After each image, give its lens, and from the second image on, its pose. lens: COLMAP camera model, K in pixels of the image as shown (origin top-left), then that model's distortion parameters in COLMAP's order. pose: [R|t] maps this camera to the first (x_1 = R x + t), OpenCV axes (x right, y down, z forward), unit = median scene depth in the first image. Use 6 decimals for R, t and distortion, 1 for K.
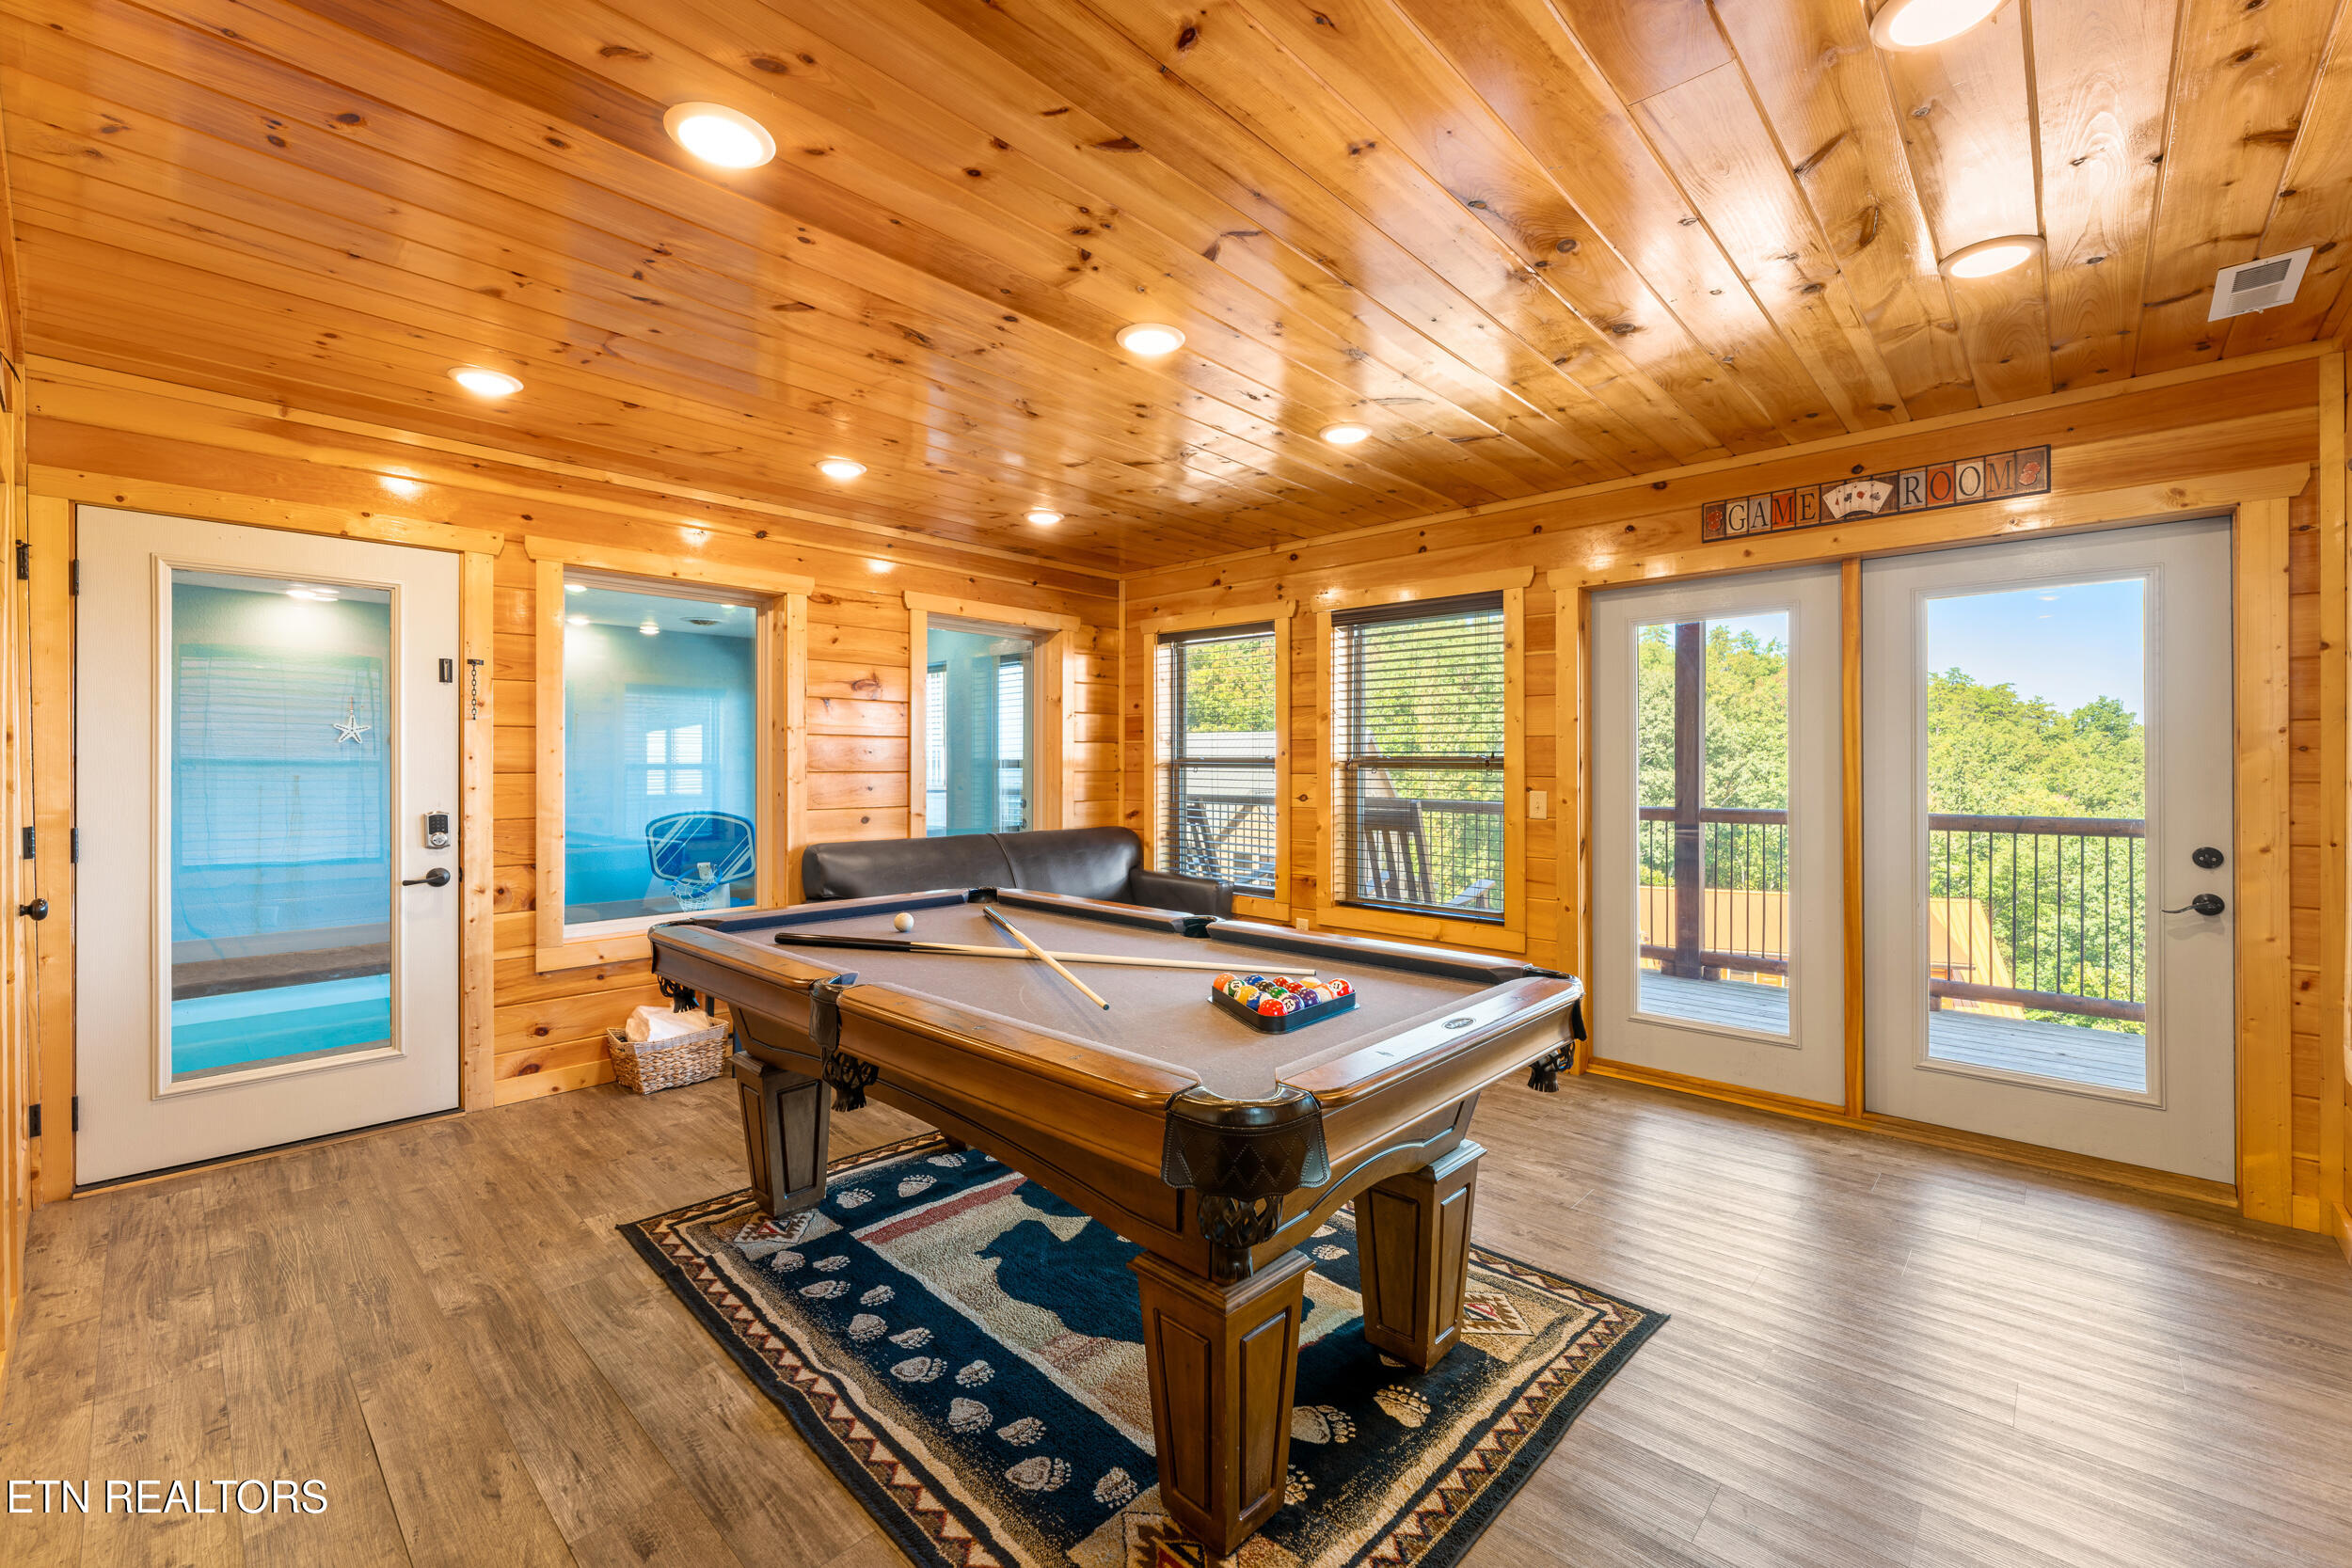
lens RADIAL K [[970.5, 0, 1161.9], [0, 970.5, 768.8], [0, 0, 1]] dist [-0.001002, -0.002058]
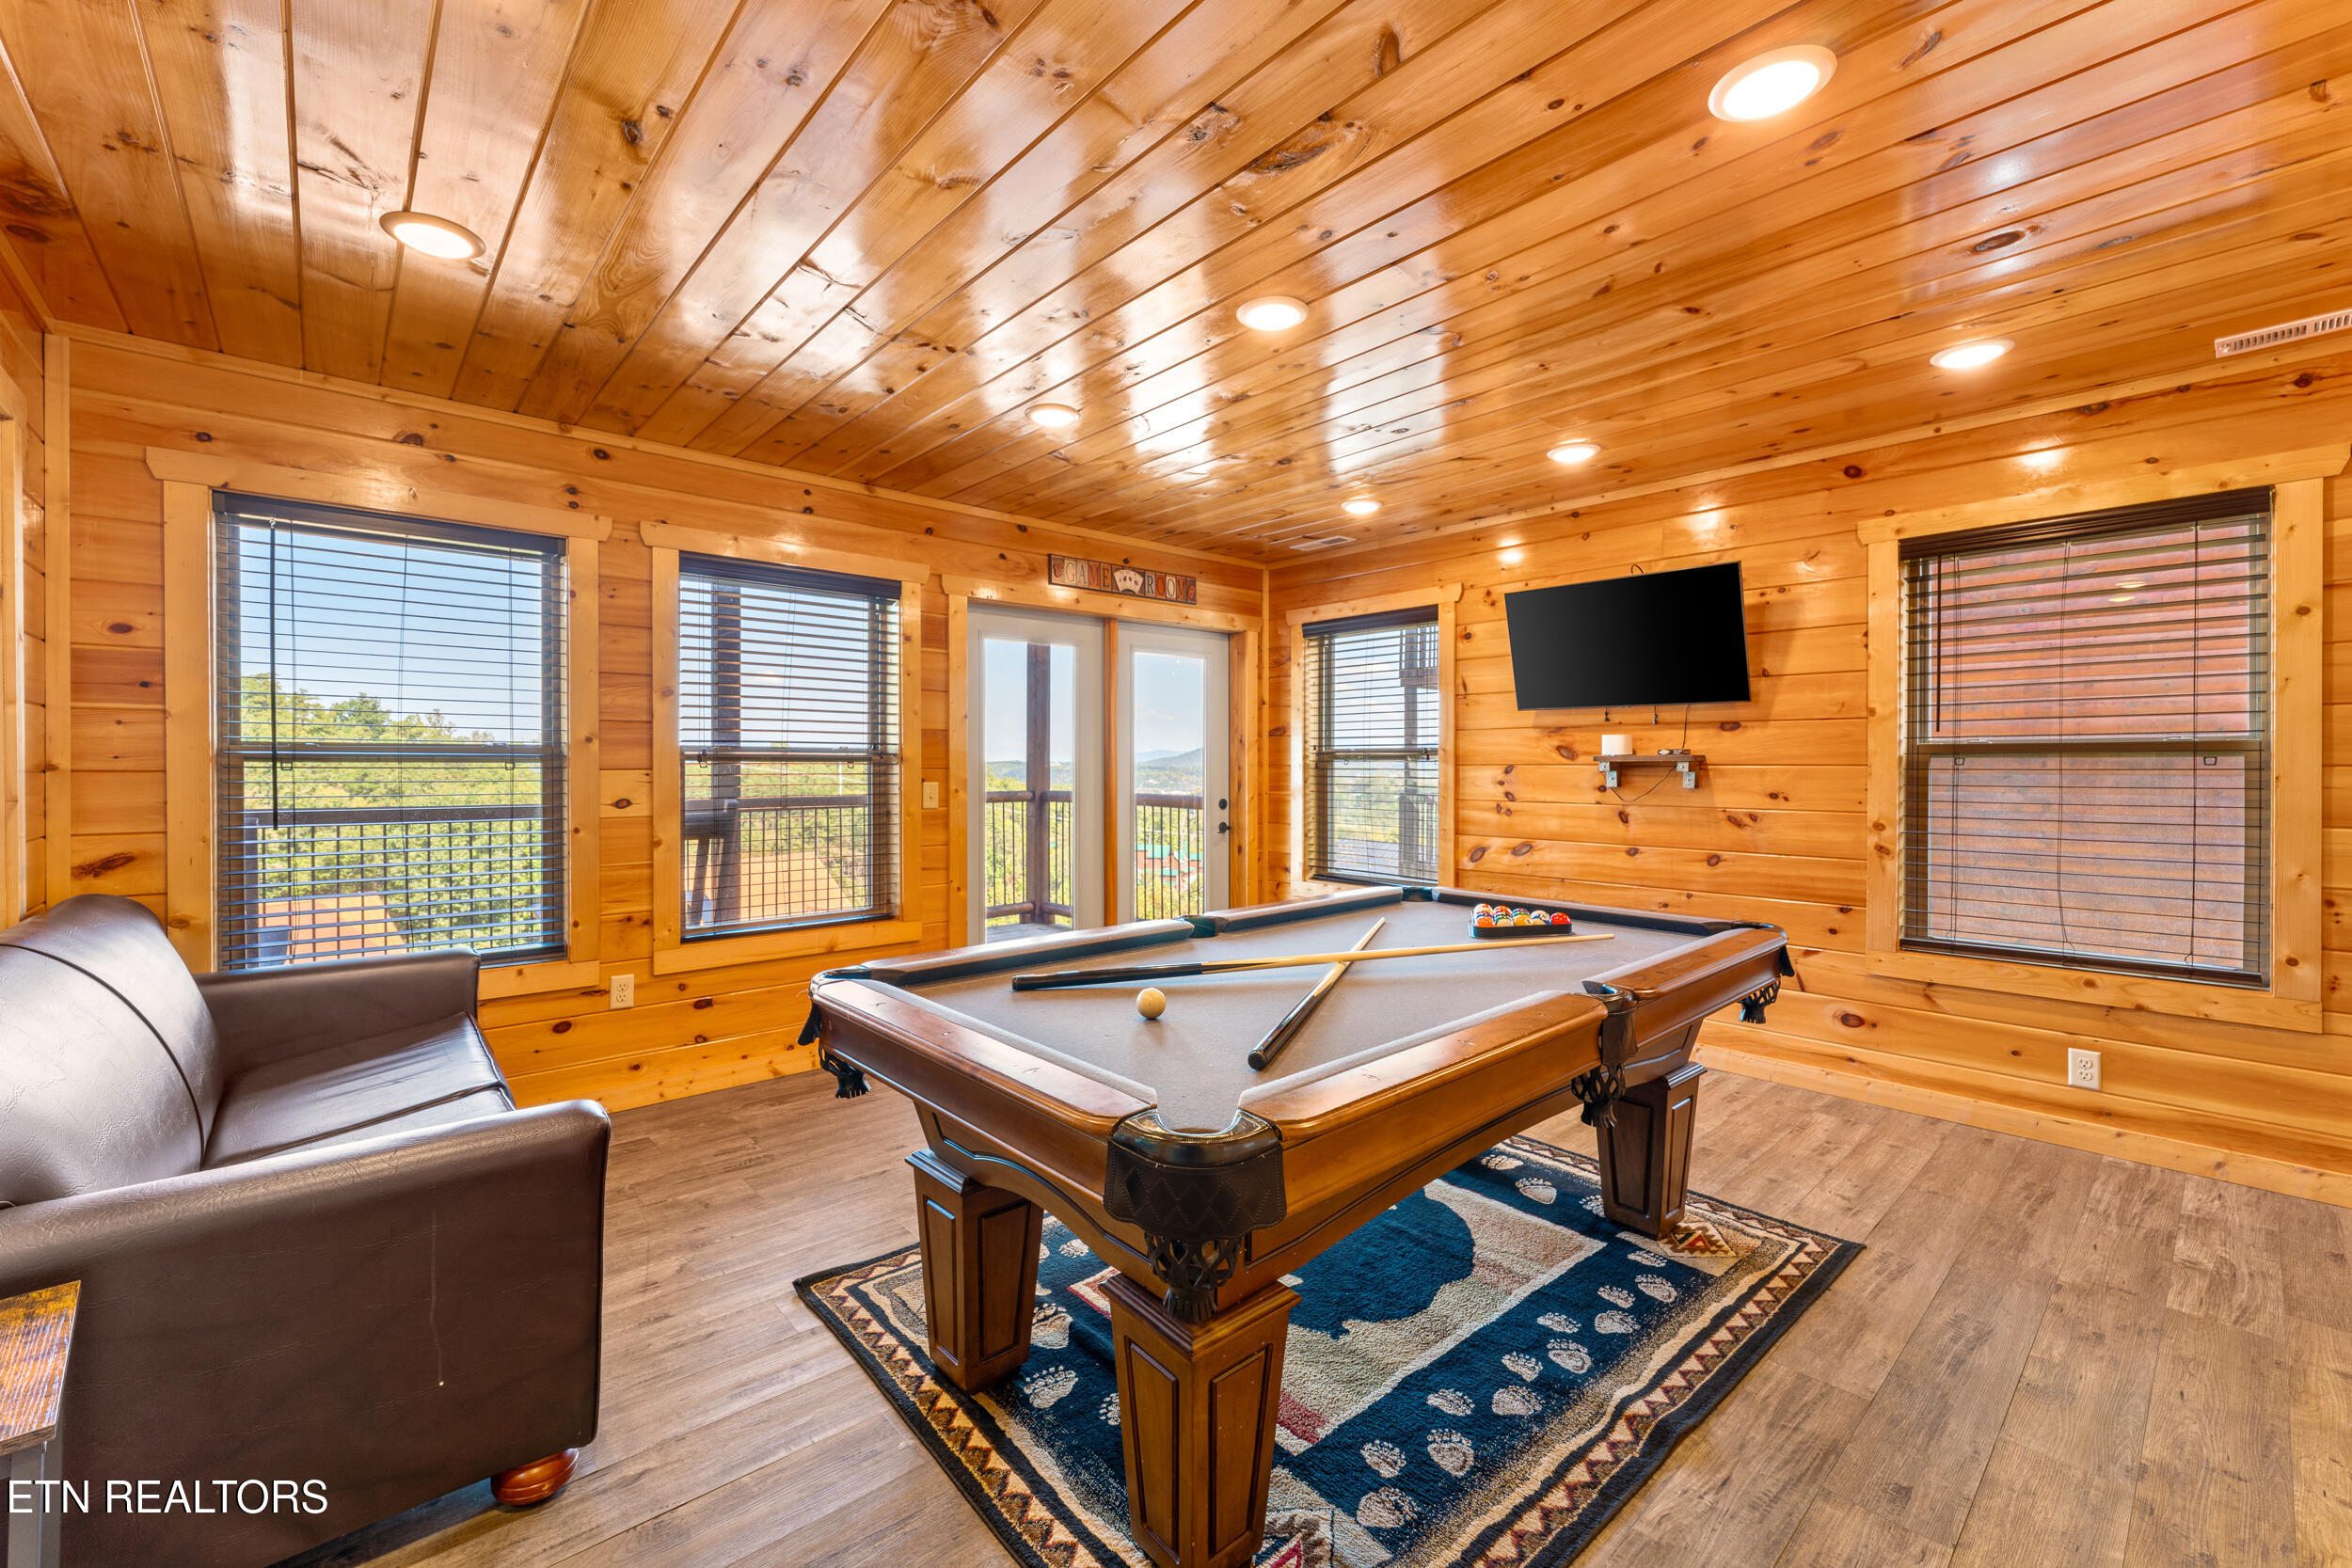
lens RADIAL K [[970.5, 0, 1164.7], [0, 970.5, 773.7], [0, 0, 1]] dist [-0.001002, -0.002058]
pose [[0.075357, -0.016301, 0.997023, -1.112638], [0.002369, 0.999866, 0.016169, -0.004127], [-0.997154, 0.001144, 0.075386, 1.168697]]
